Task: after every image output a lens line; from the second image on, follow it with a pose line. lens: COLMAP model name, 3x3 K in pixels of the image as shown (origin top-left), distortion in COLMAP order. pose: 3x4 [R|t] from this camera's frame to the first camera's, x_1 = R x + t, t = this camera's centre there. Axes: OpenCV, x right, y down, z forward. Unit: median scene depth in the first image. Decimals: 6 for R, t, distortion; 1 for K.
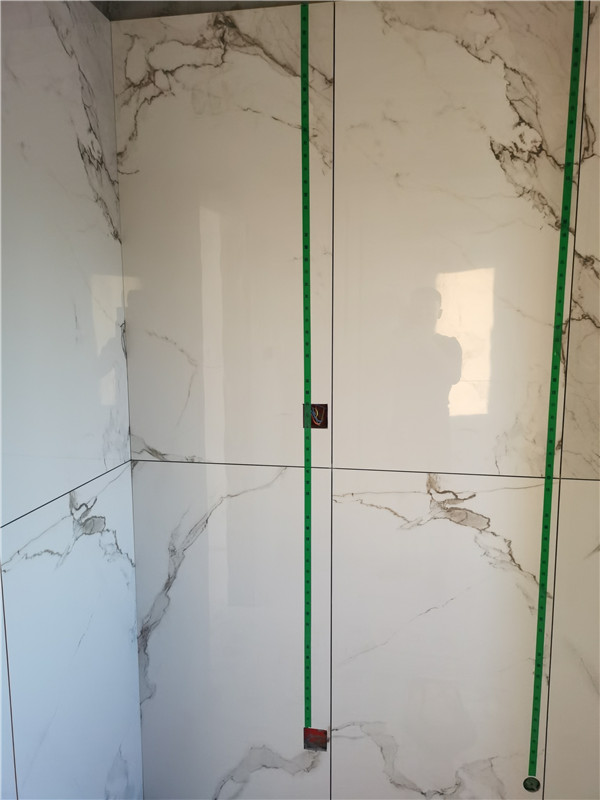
lens RADIAL K [[618.3, 0, 300.0], [0, 618.3, 400.0], [0, 0, 1]] dist [0.059202, -0.060689]
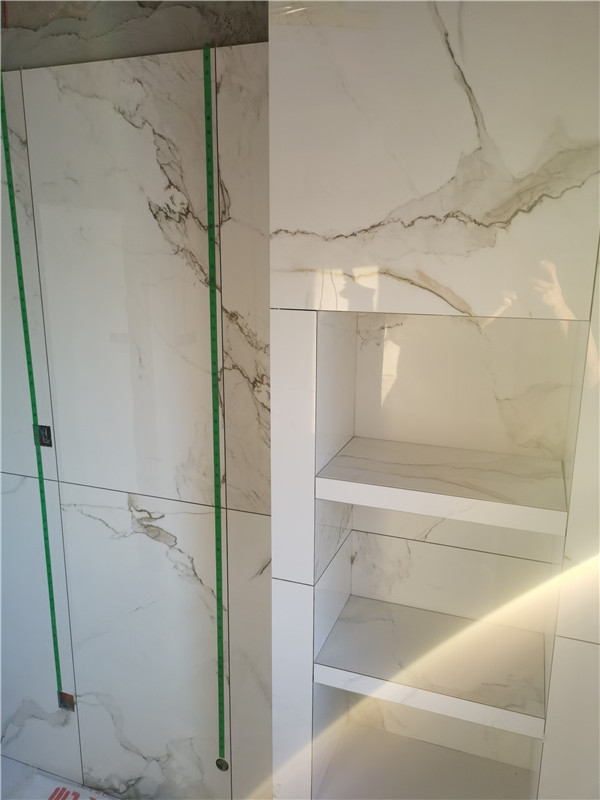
lens RADIAL K [[618.3, 0, 300.0], [0, 618.3, 400.0], [0, 0, 1]] dist [0.059202, -0.060689]
pose [[0.982709, 0.052029, -0.177699, 0.748209], [-0.035549, 0.994871, 0.094701, -0.178693], [0.181714, -0.086746, 0.979518, -0.037173]]
